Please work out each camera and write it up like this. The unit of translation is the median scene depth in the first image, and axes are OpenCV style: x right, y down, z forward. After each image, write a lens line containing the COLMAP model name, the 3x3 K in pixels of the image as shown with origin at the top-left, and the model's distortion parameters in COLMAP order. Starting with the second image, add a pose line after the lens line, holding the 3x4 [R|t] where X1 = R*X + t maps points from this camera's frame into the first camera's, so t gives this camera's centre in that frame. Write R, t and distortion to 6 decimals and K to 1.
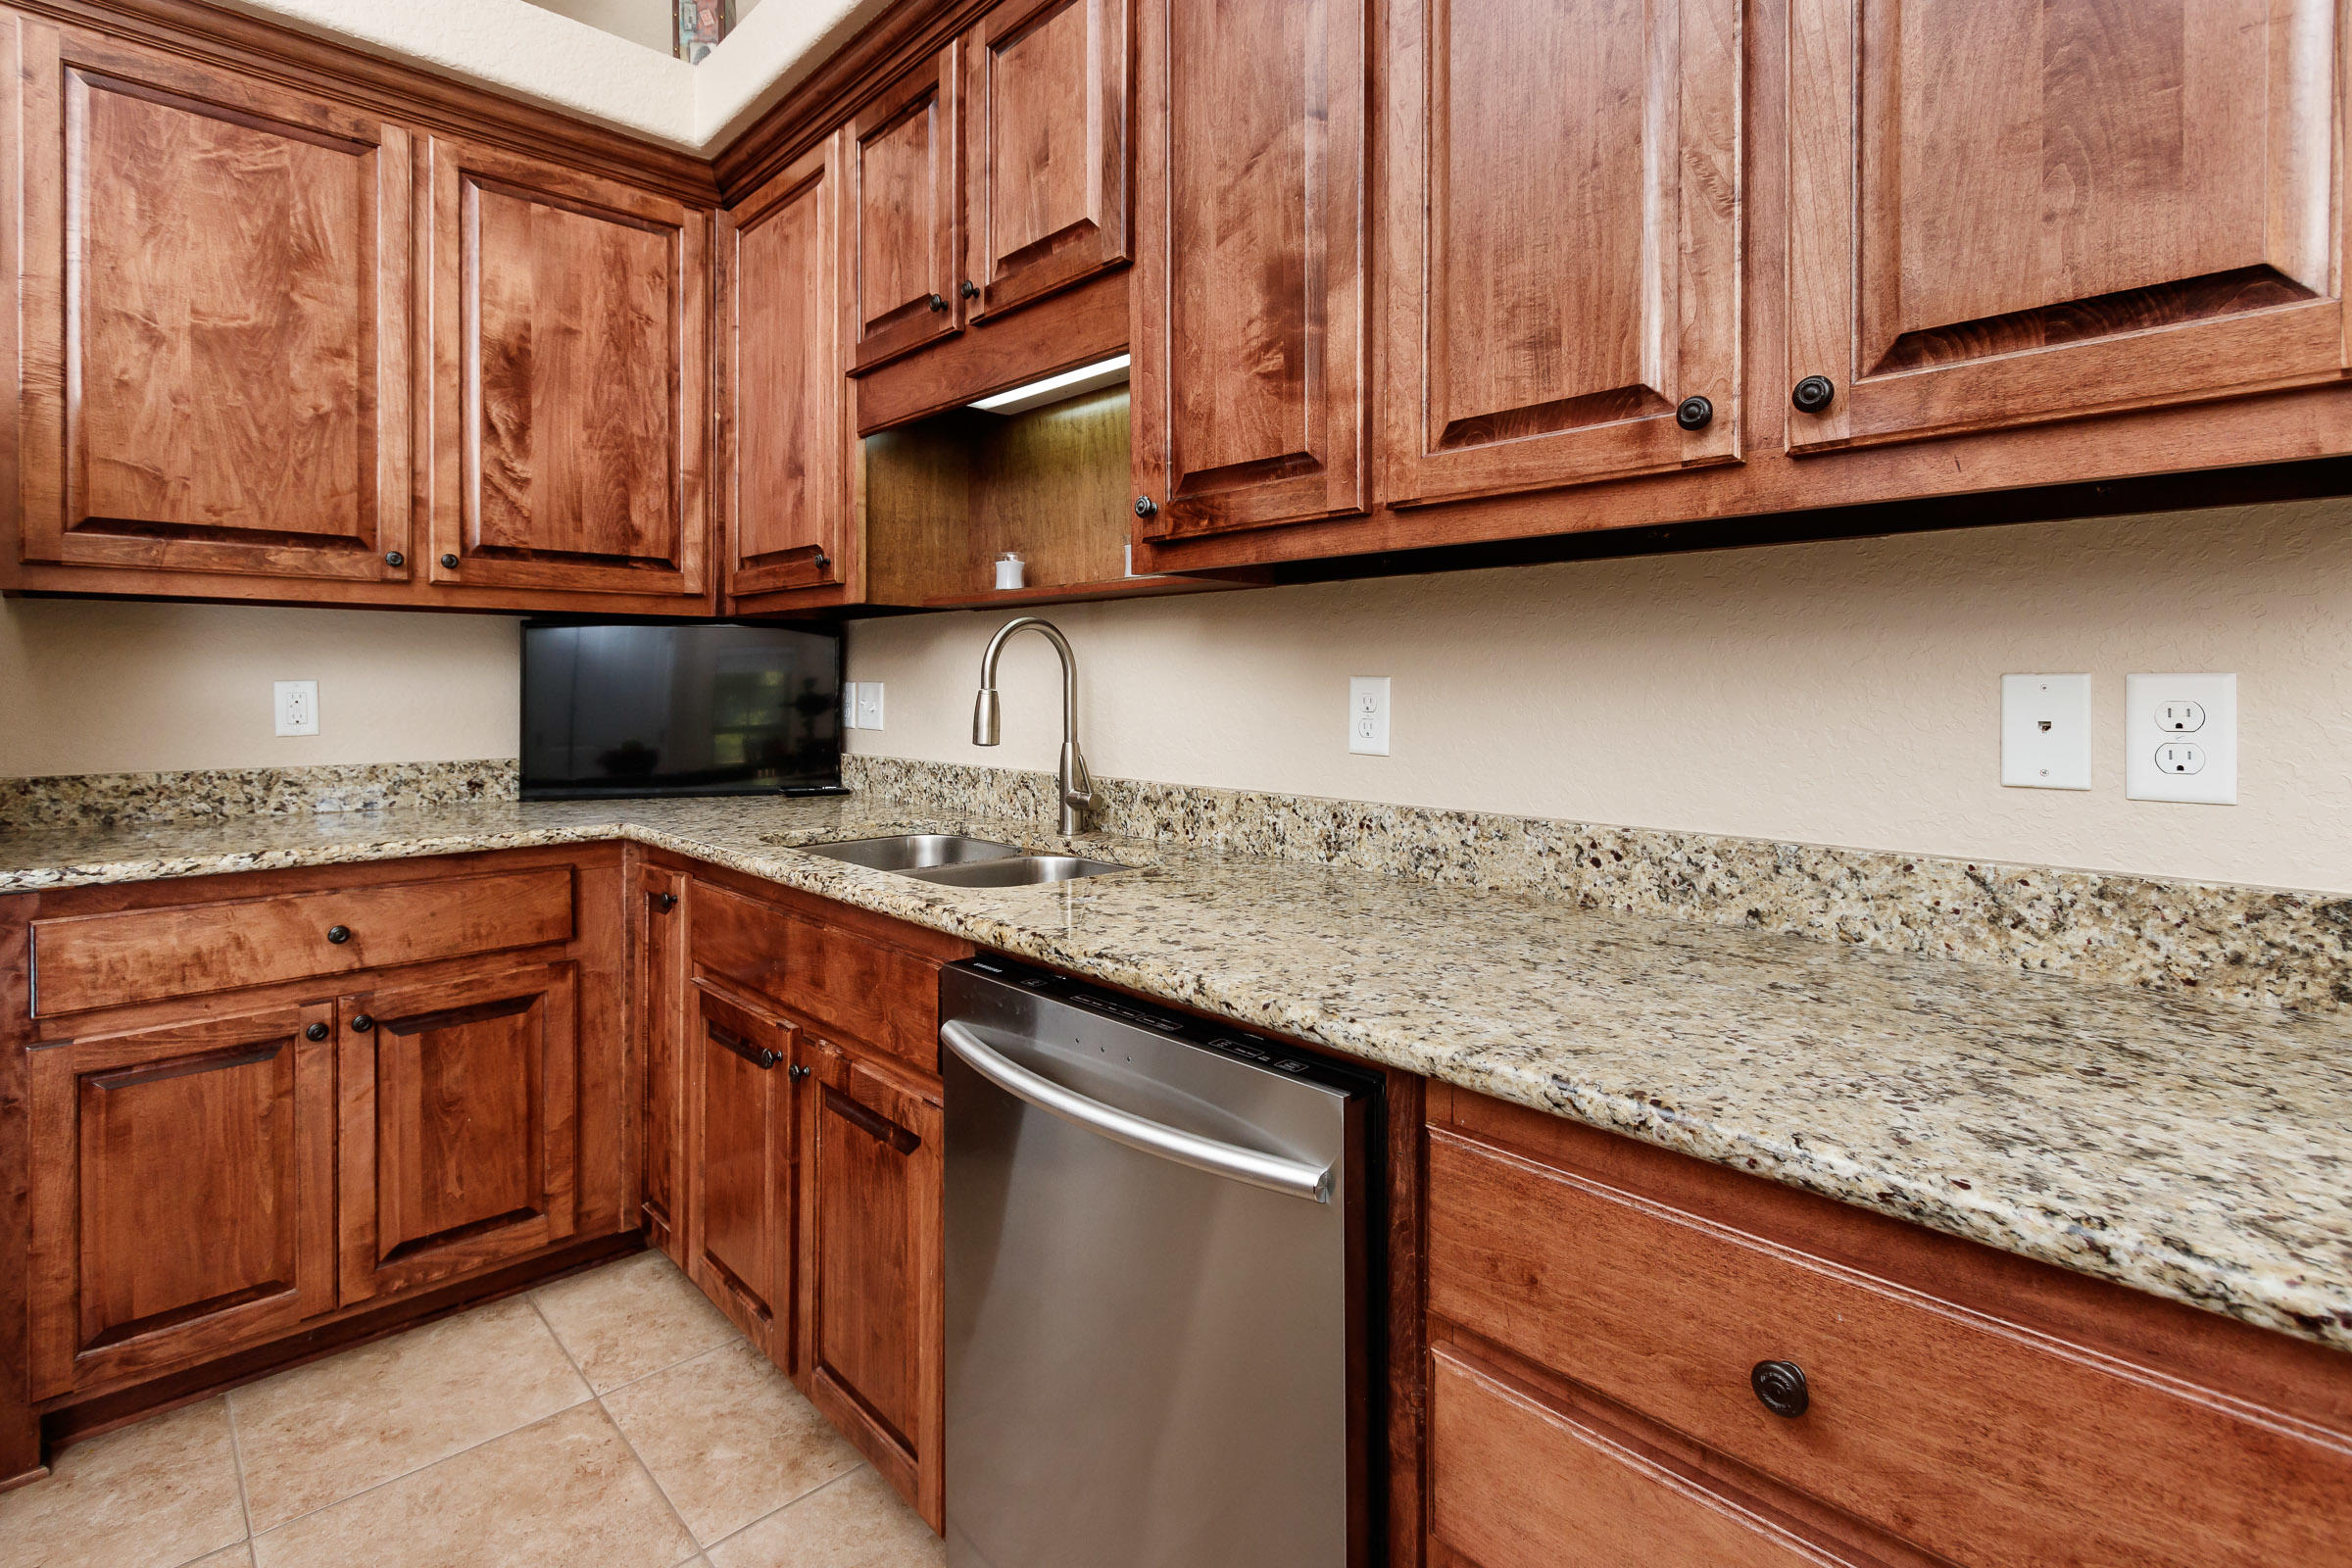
lens RADIAL K [[1118.2, 0, 1138.4], [0, 1118.2, 680.5], [0, 0, 1]] dist [0.005012, -0.000416]
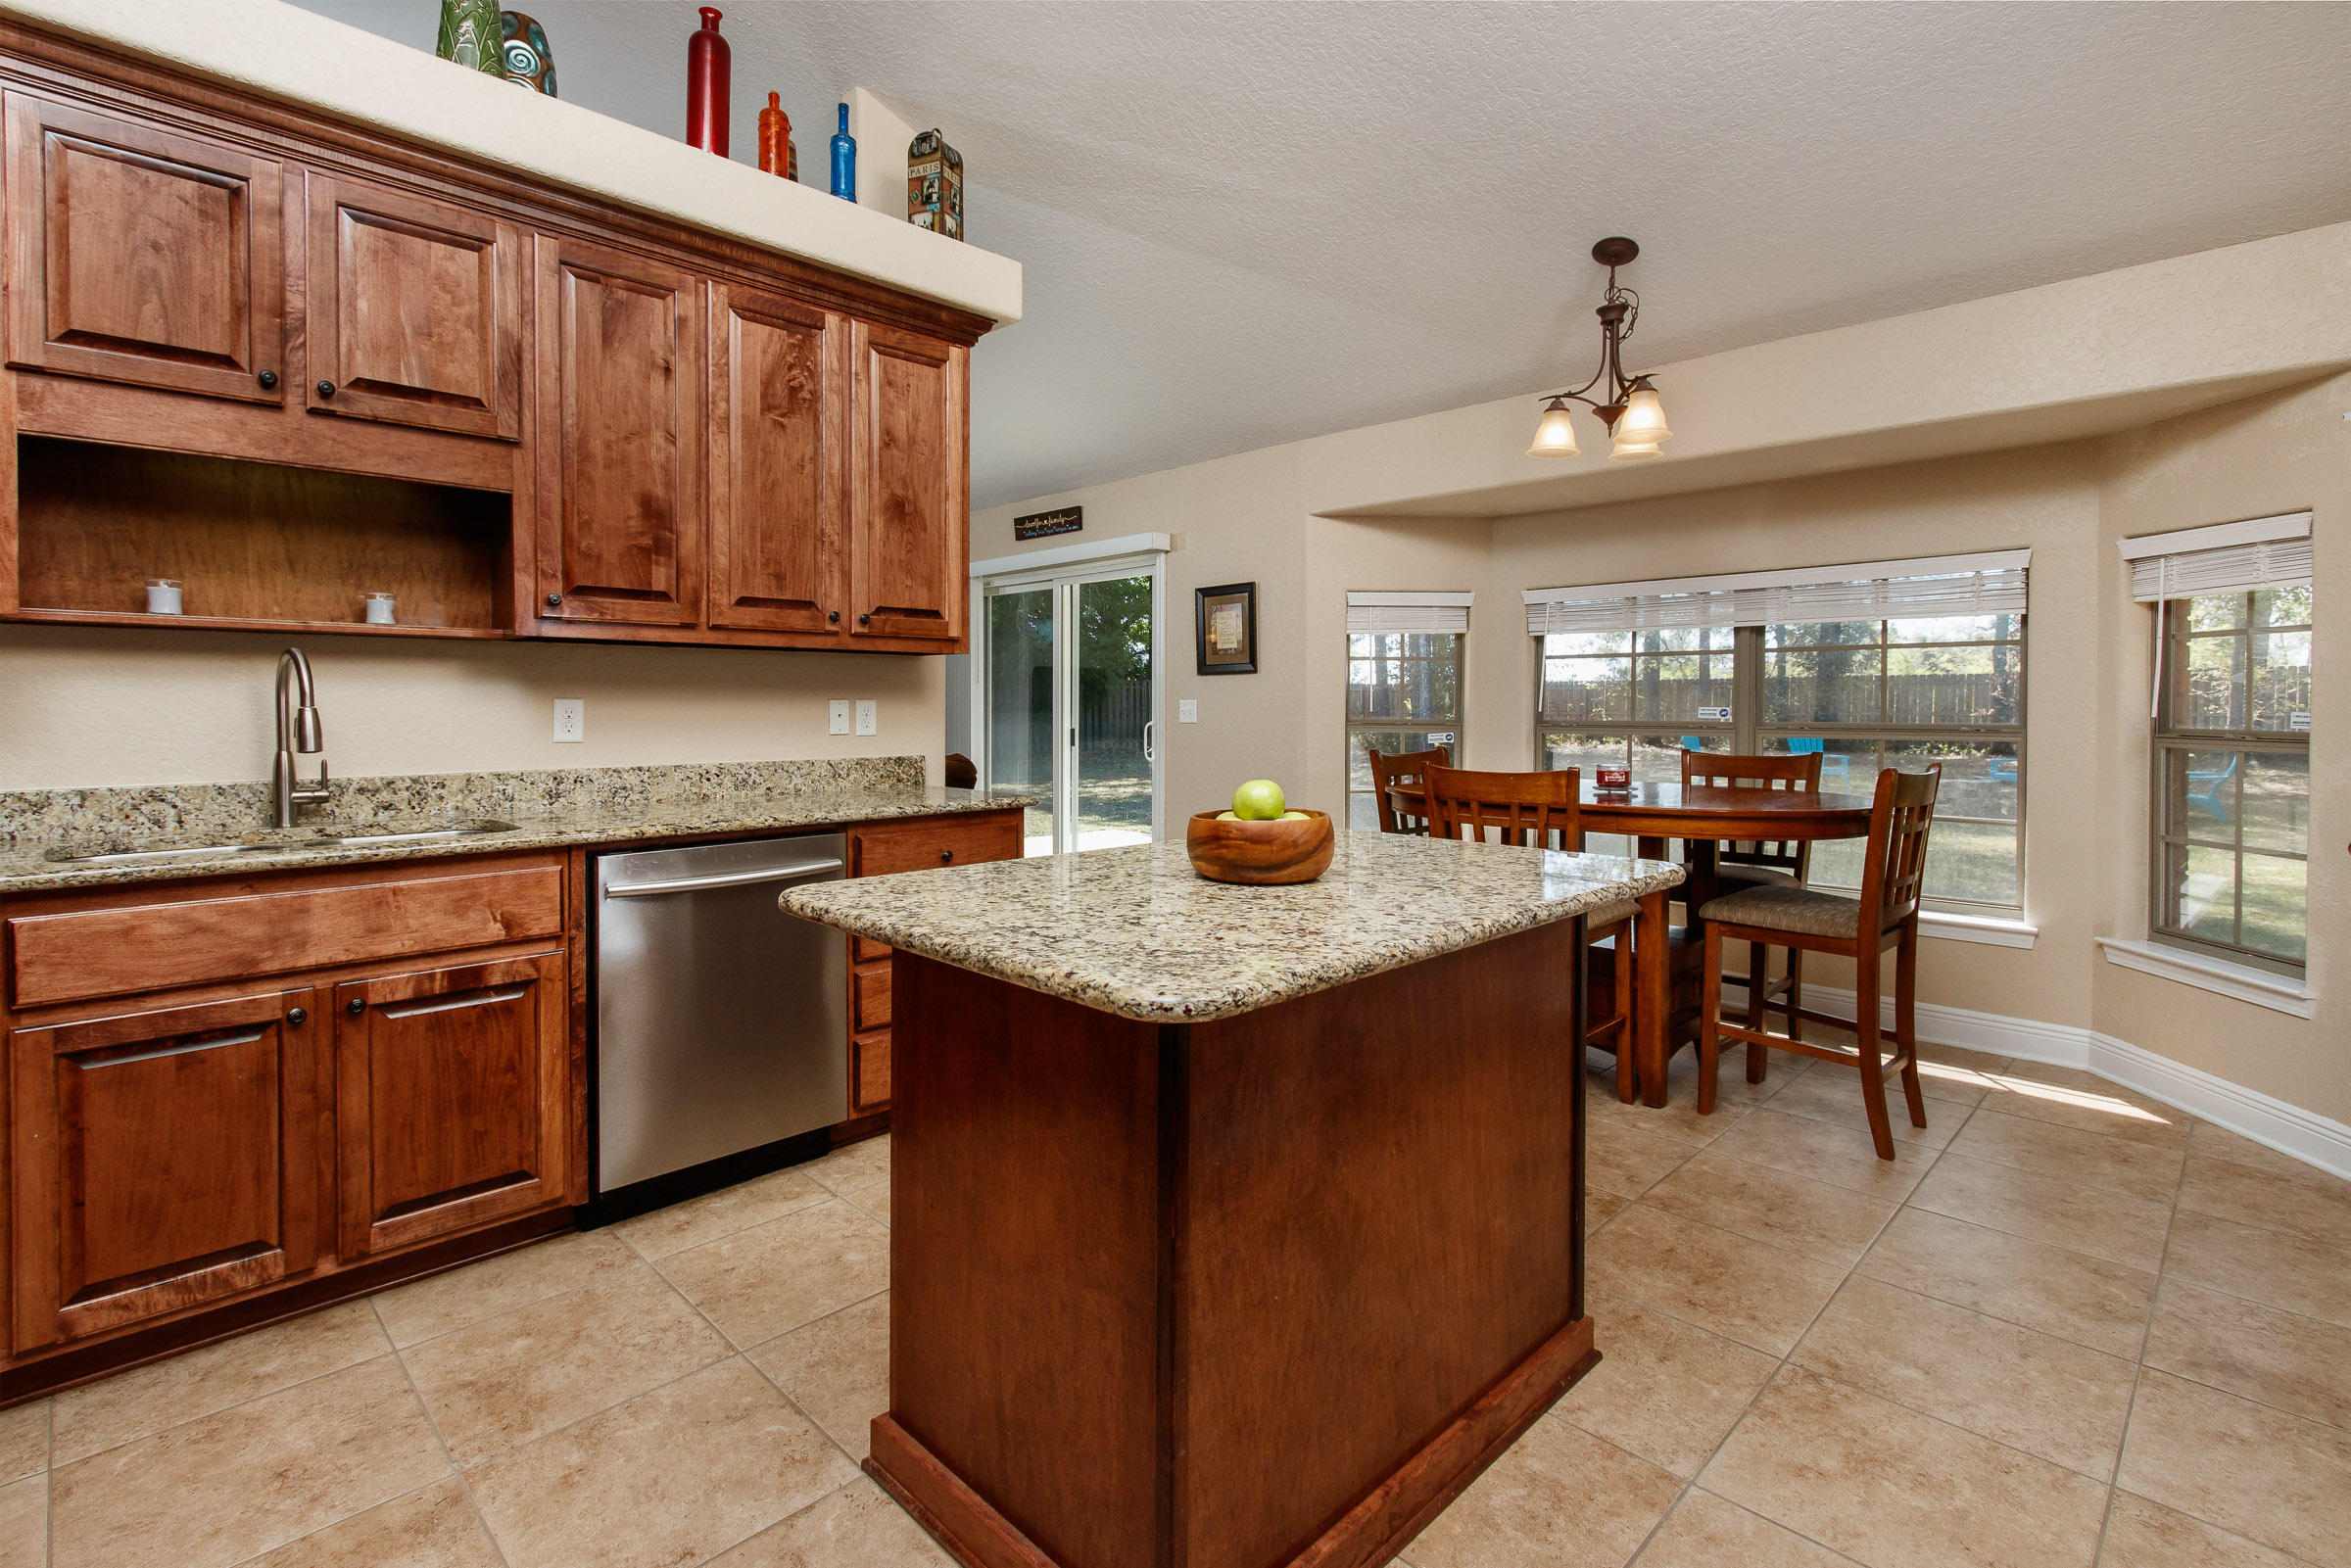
lens RADIAL K [[1117.7, 0, 1132.4], [0, 1117.7, 706.5], [0, 0, 1]] dist [0.005012, -0.000416]
pose [[-0.025015, 0.002566, 0.999684, -1.675468], [0.001659, 0.999995, -0.002525, 0.014826], [-0.999686, 0.001596, -0.025019, 0.151187]]
